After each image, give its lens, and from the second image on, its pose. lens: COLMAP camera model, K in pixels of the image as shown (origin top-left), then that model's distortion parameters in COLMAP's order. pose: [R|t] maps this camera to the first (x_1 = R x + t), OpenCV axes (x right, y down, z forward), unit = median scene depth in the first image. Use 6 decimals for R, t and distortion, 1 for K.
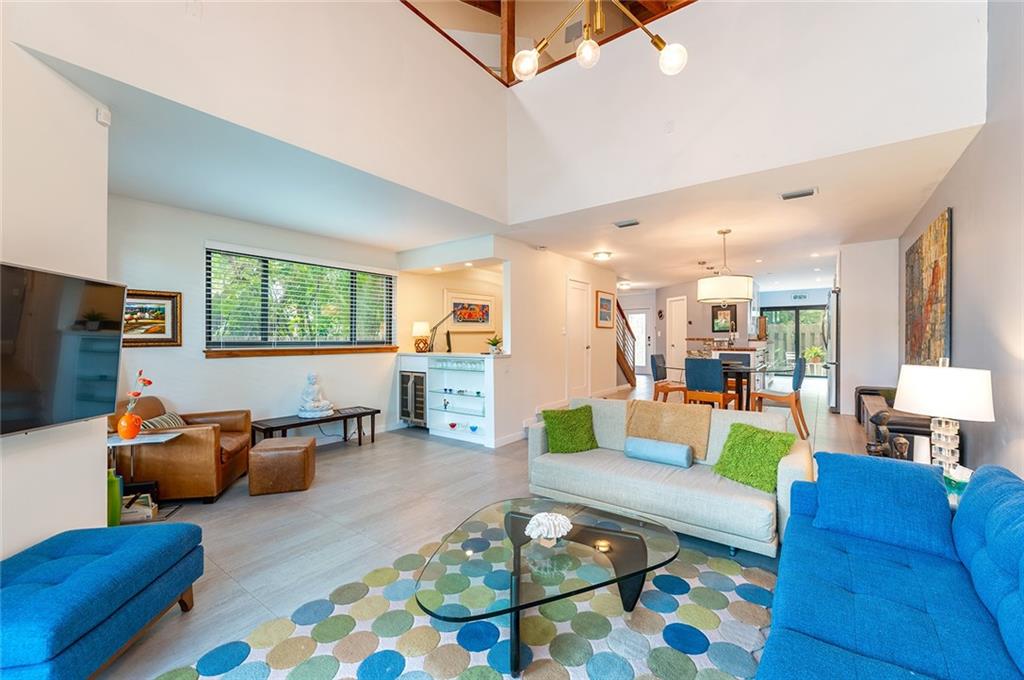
lens RADIAL K [[417.3, 0, 517.2], [0, 417.3, 339.5], [0, 0, 1]] dist [-0.000115, -0.000207]
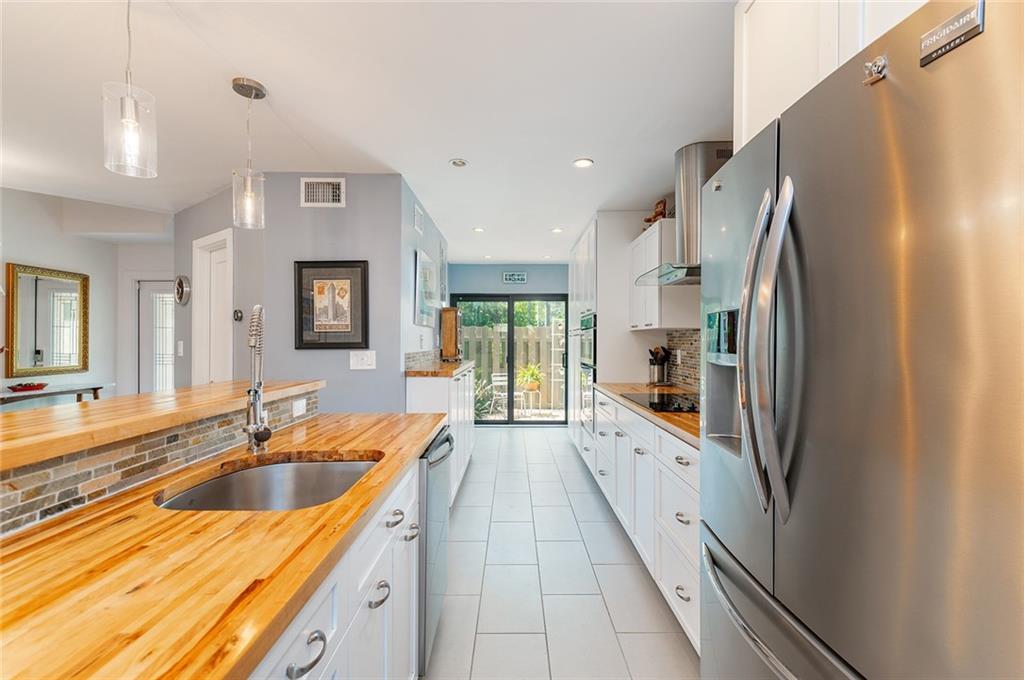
lens RADIAL K [[442.3, 0, 524.6], [0, 442.3, 340.3], [0, 0, 1]] dist [0.002323, 0.000198]
pose [[0.788457, 0.000652, 0.615090, 0.354237], [0.000669, 0.999998, -0.001917, -0.019946], [-0.615090, 0.001923, 0.788455, 0.573584]]
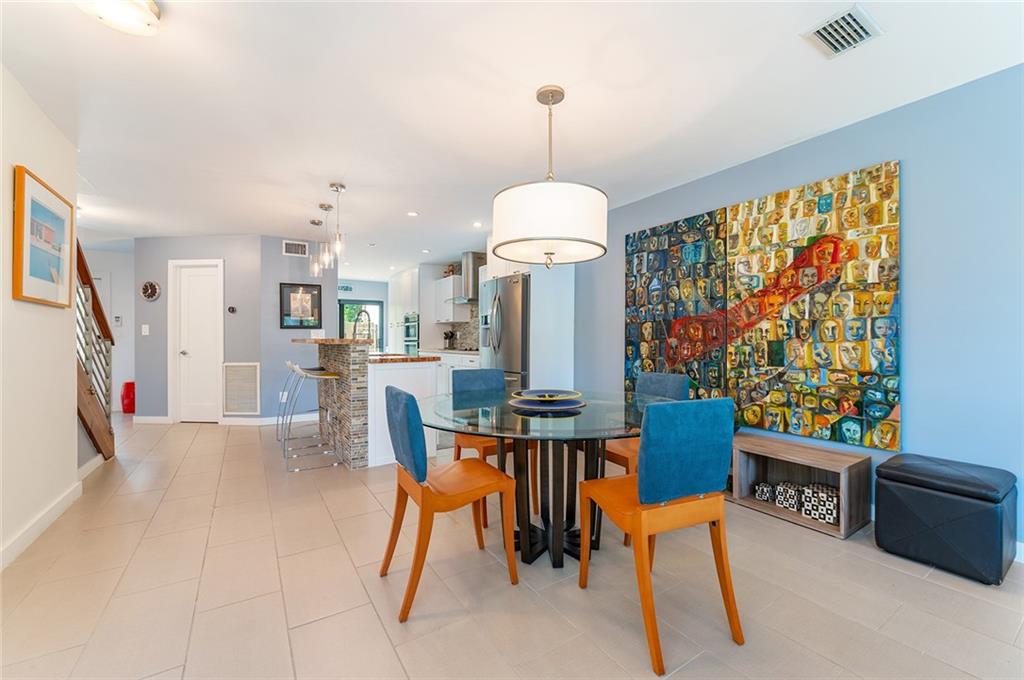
lens RADIAL K [[413.6, 0, 511.5], [0, 413.6, 337.6], [0, 0, 1]] dist [-0.001876, -0.000154]
pose [[0.350007, 0.001698, 0.936746, 0.034947], [0.004268, 0.999985, -0.003407, -0.000778], [-0.936737, 0.005190, 0.349994, 0.440702]]
